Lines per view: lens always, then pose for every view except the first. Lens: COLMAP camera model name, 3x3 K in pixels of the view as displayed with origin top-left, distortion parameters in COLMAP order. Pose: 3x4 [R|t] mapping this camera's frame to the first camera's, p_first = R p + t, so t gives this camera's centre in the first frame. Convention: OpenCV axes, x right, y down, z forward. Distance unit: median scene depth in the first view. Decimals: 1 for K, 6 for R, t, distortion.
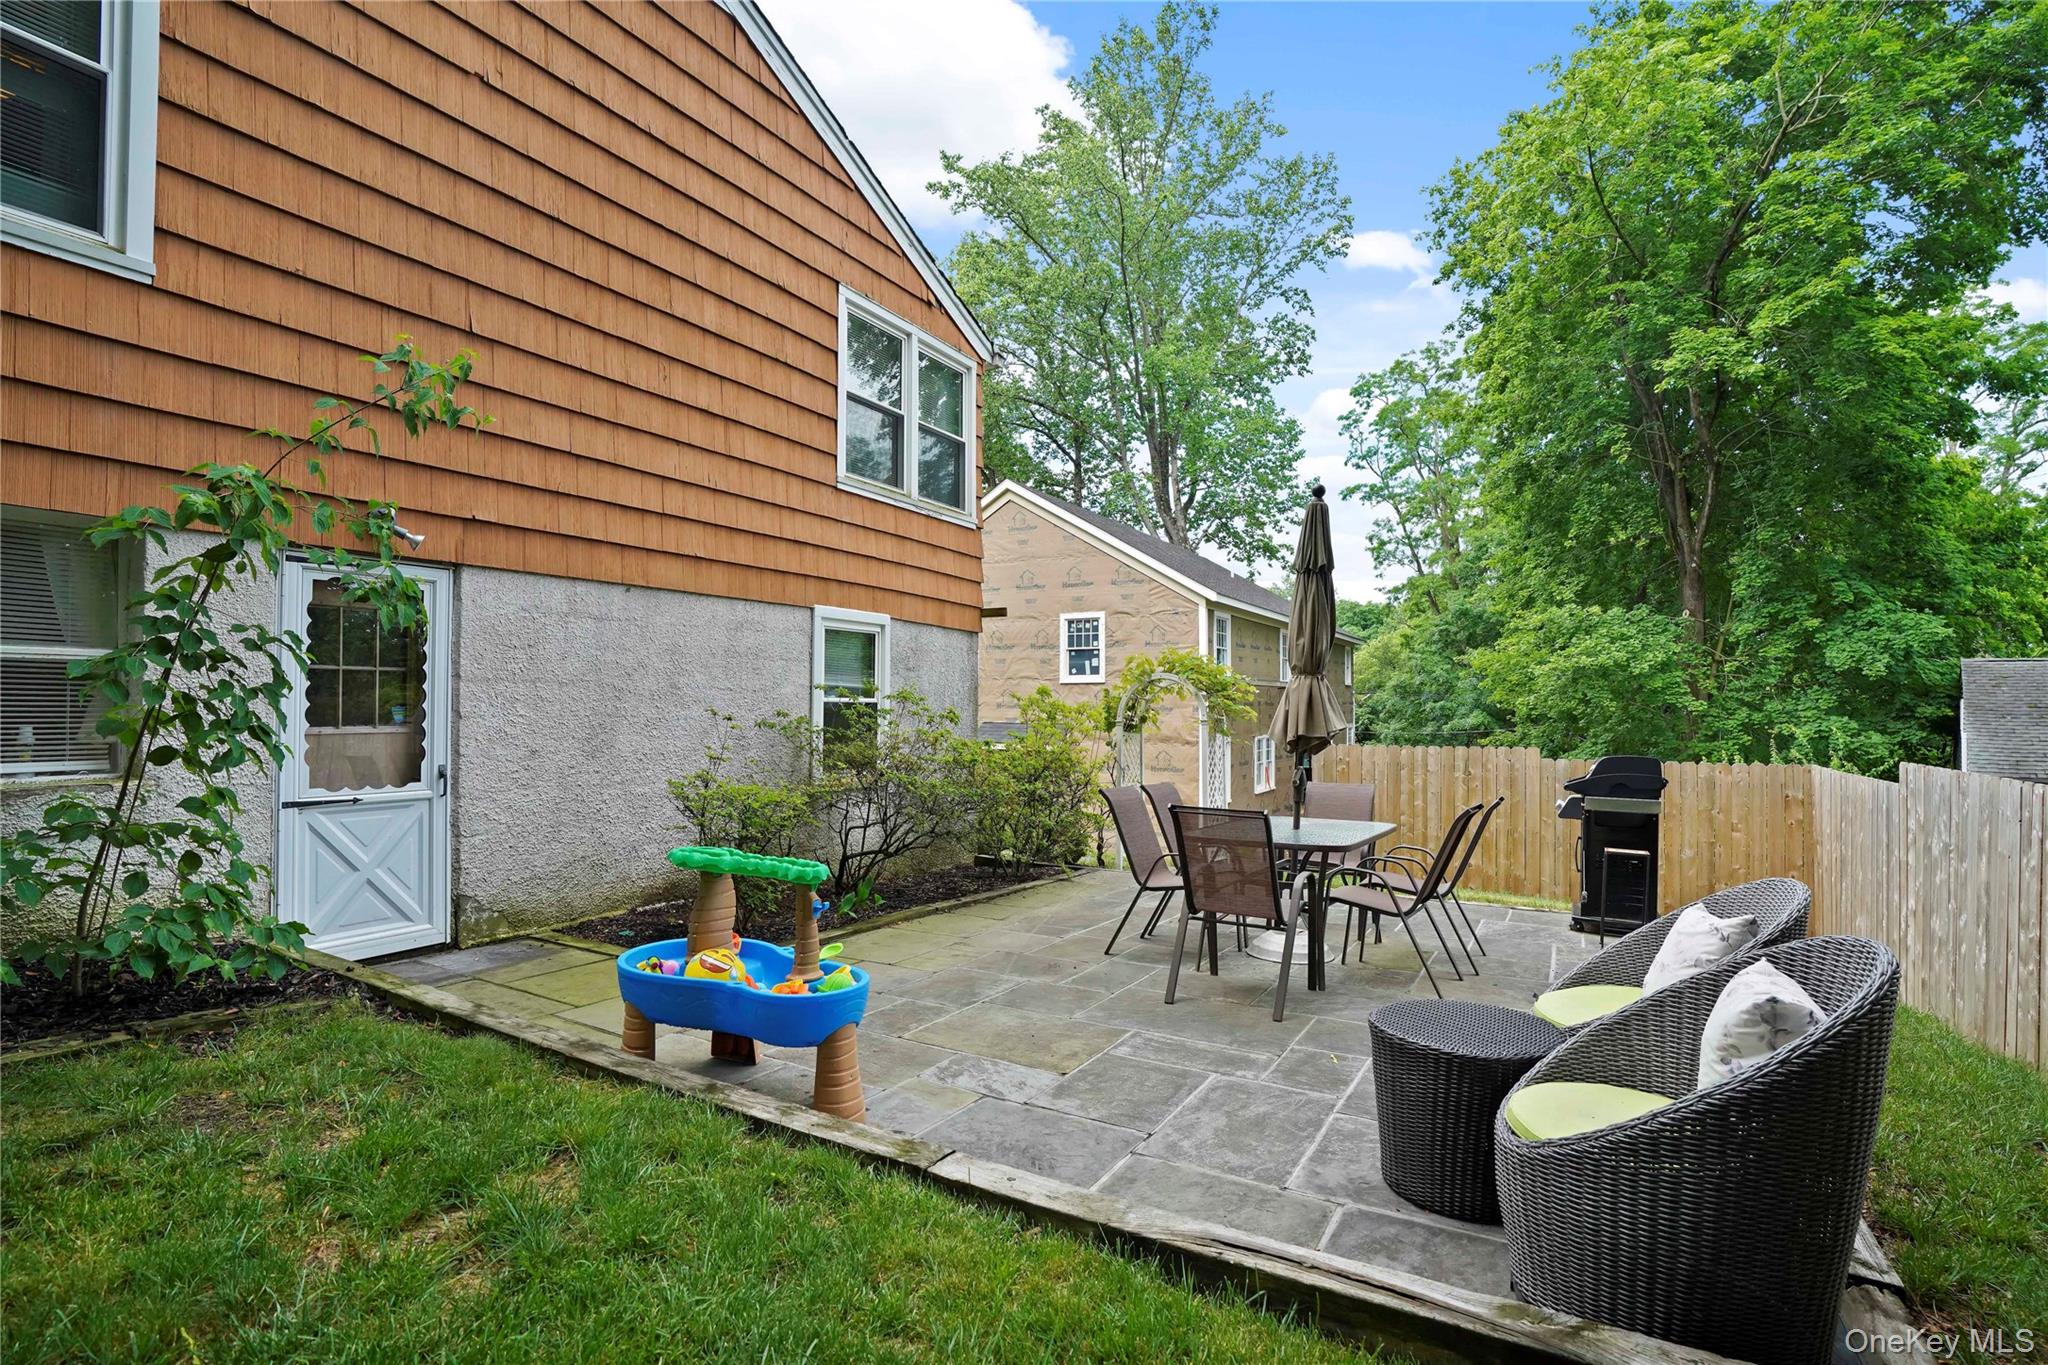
lens RADIAL K [[945.3, 0, 1031.1], [0, 945.3, 686.7], [0, 0, 1]] dist [-0.045972, 0.017887]
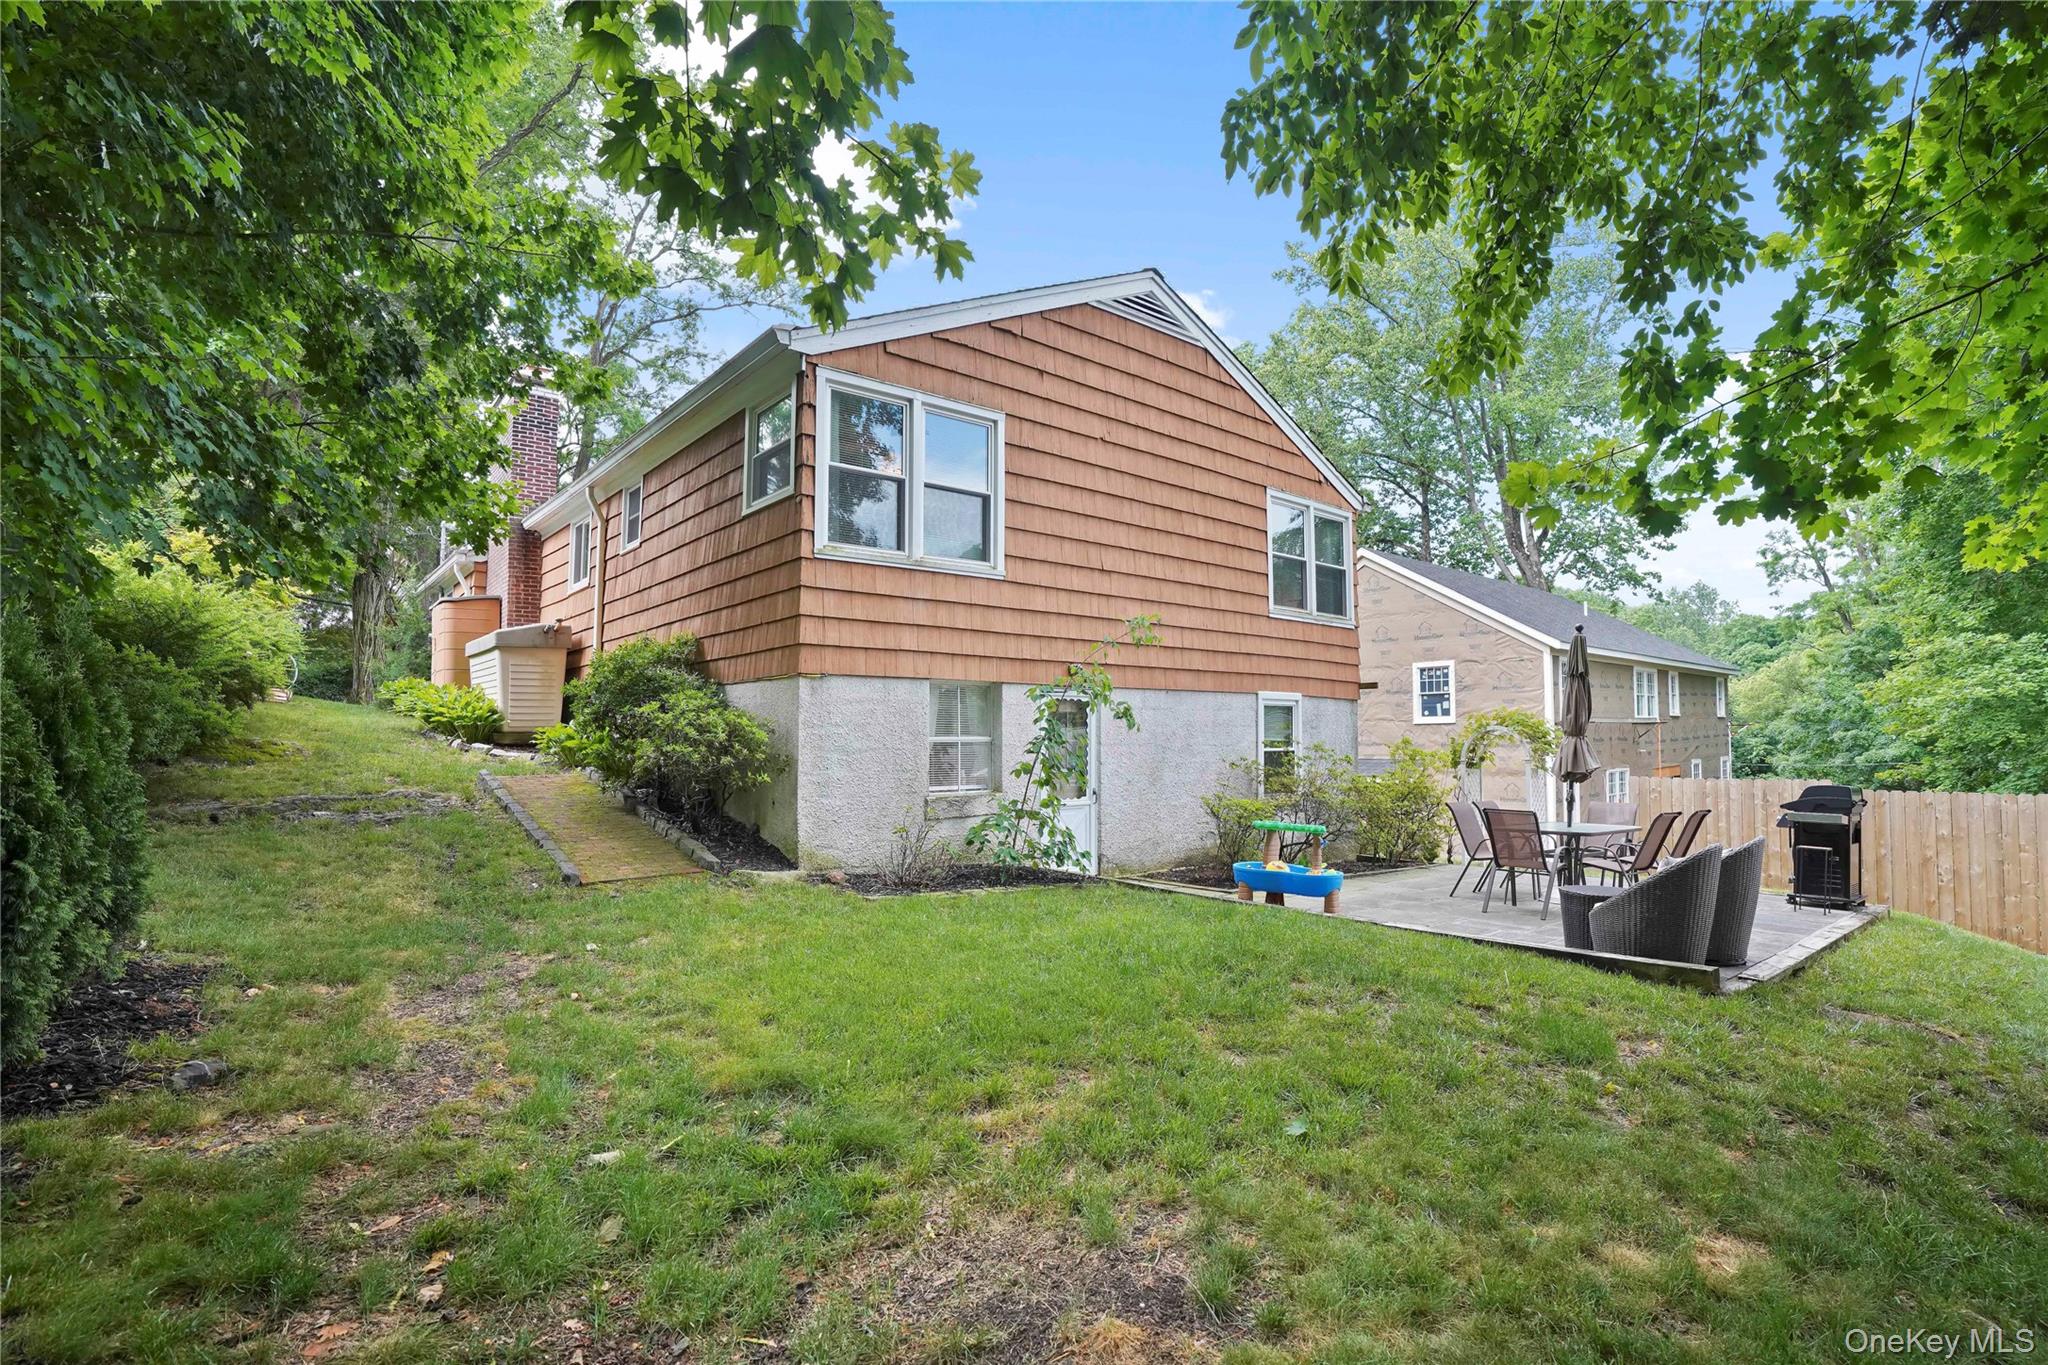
lens RADIAL K [[945.3, 0, 1068.7], [0, 945.3, 712.2], [0, 0, 1]] dist [-0.045972, 0.017887]
pose [[0.949878, -0.019779, -0.311994, -0.010914], [0.017259, 0.999792, -0.010838, -0.012595], [0.312143, 0.004910, 0.950022, -0.208649]]
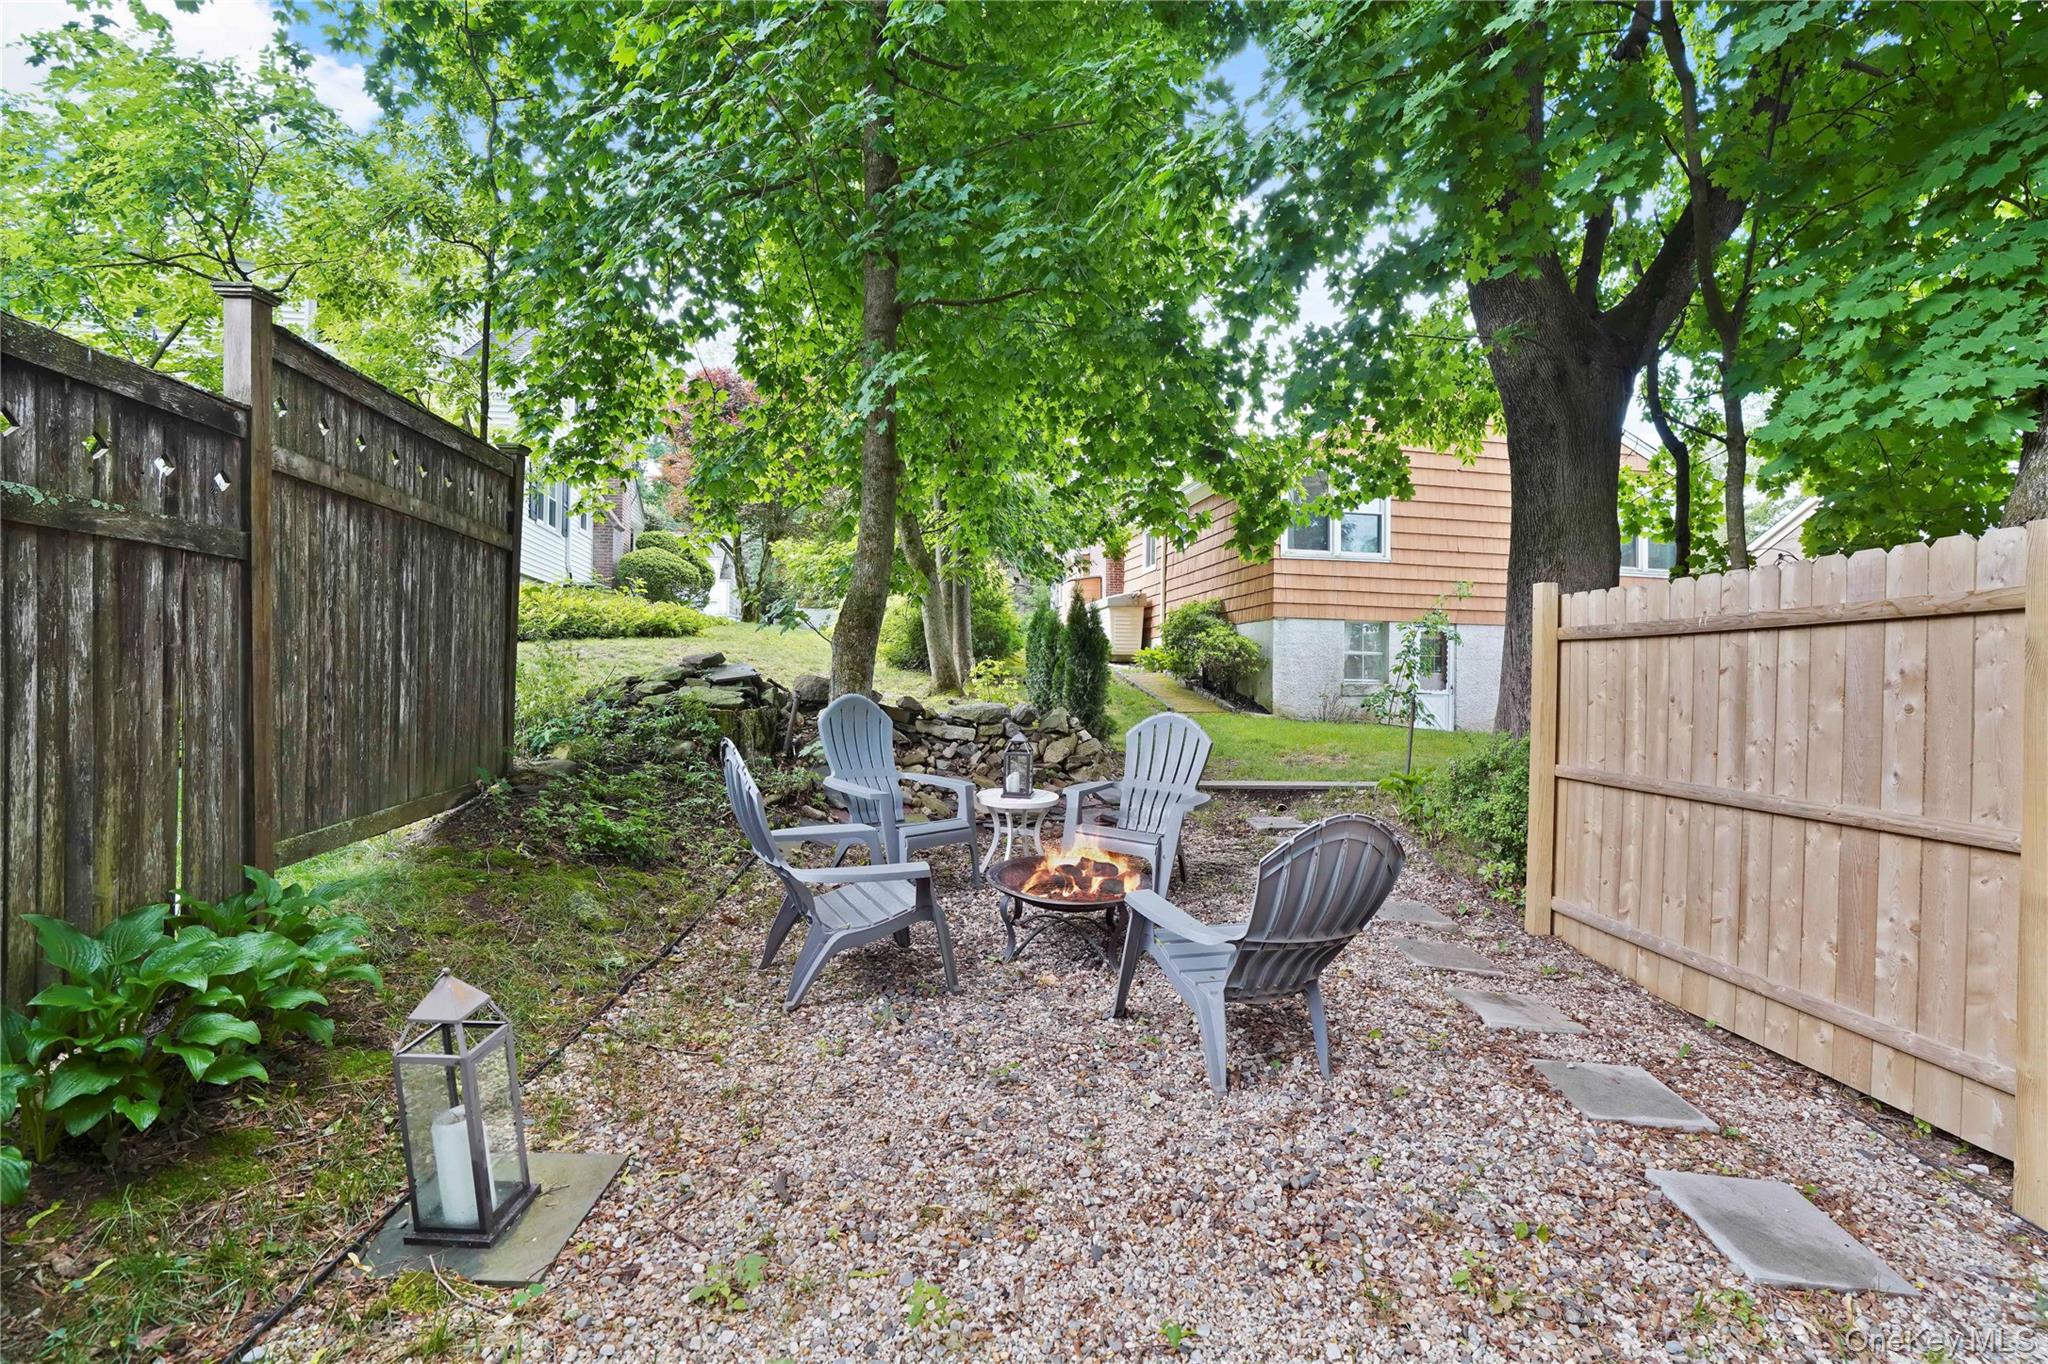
lens RADIAL K [[945.3, 0, 1030.7], [0, 945.3, 673.4], [0, 0, 1]] dist [-0.045972, 0.017887]
pose [[0.645198, -0.007956, -0.763974, 0.203524], [0.006097, 0.999968, -0.005265, 0.011831], [0.763991, -0.001261, 0.645226, -0.497124]]
